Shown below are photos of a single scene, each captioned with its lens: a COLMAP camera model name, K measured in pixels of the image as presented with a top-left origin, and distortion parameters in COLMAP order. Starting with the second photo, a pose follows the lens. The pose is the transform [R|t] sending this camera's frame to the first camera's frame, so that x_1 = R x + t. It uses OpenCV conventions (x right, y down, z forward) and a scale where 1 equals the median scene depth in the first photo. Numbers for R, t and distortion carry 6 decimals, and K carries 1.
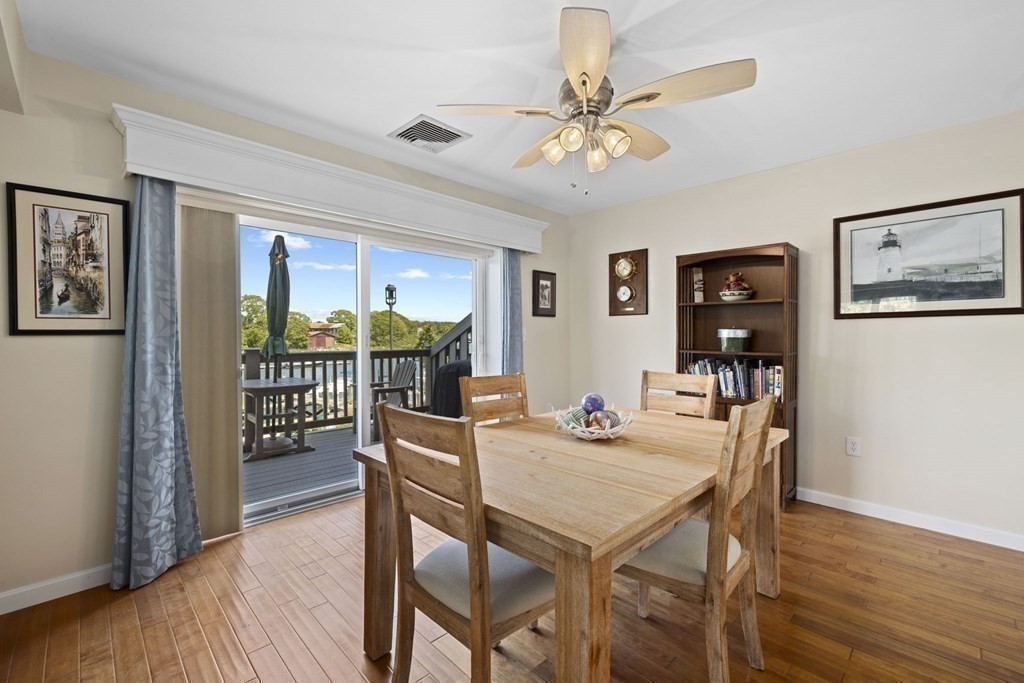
lens RADIAL K [[437.9, 0, 512.0], [0, 437.9, 341.5], [0, 0, 1]] dist [-0.000614, 0.000132]
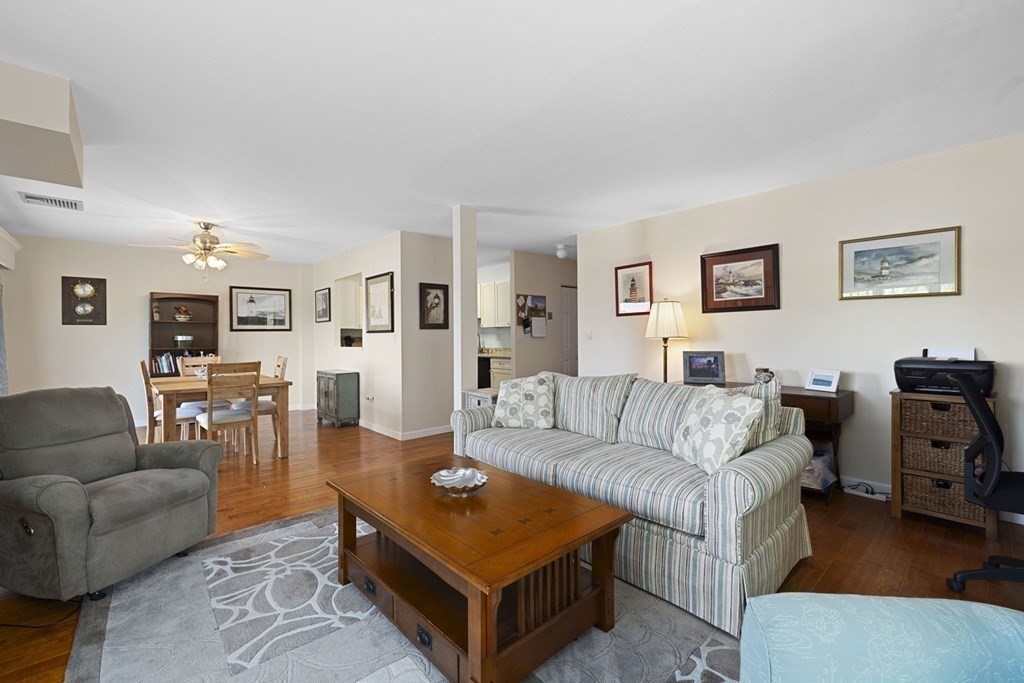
lens RADIAL K [[426.9, 0, 504.7], [0, 426.9, 334.3], [0, 0, 1]] dist [0.001303, 0.000240]
pose [[0.050616, 0.003881, 0.998711, -1.230748], [0.018122, 0.999824, -0.004804, -0.001005], [-0.998554, 0.018342, 0.050537, -0.447667]]
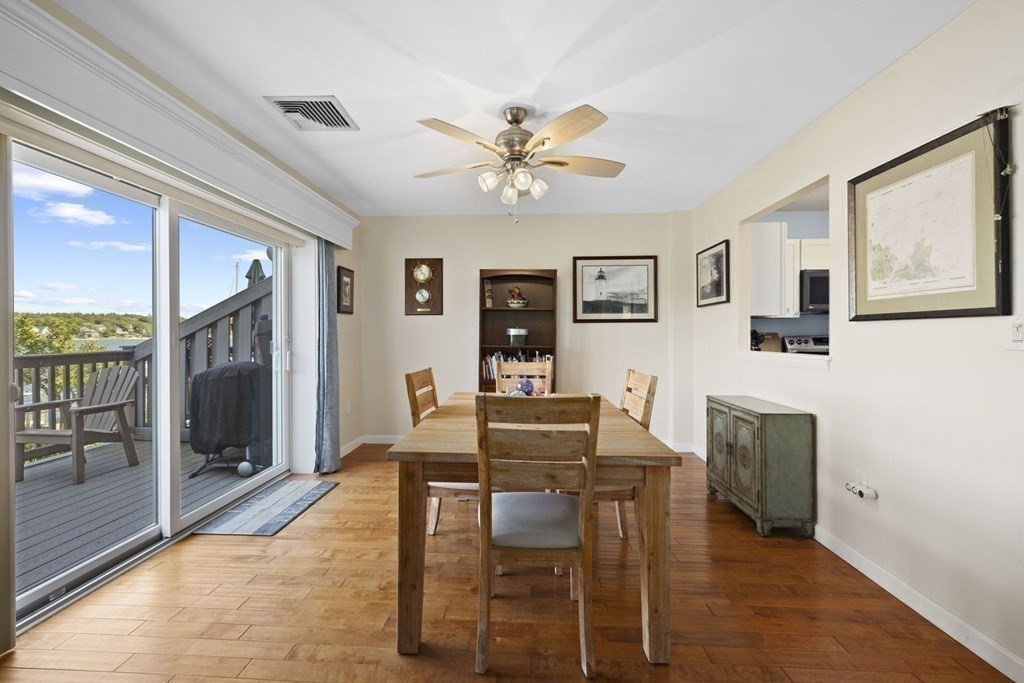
lens RADIAL K [[426.9, 0, 504.7], [0, 426.9, 334.3], [0, 0, 1]] dist [0.001303, 0.000240]
pose [[0.739237, 0.000705, 0.673445, -0.400705], [0.005630, 0.999958, -0.007227, -0.001594], [-0.673422, 0.009134, 0.739202, 0.061564]]
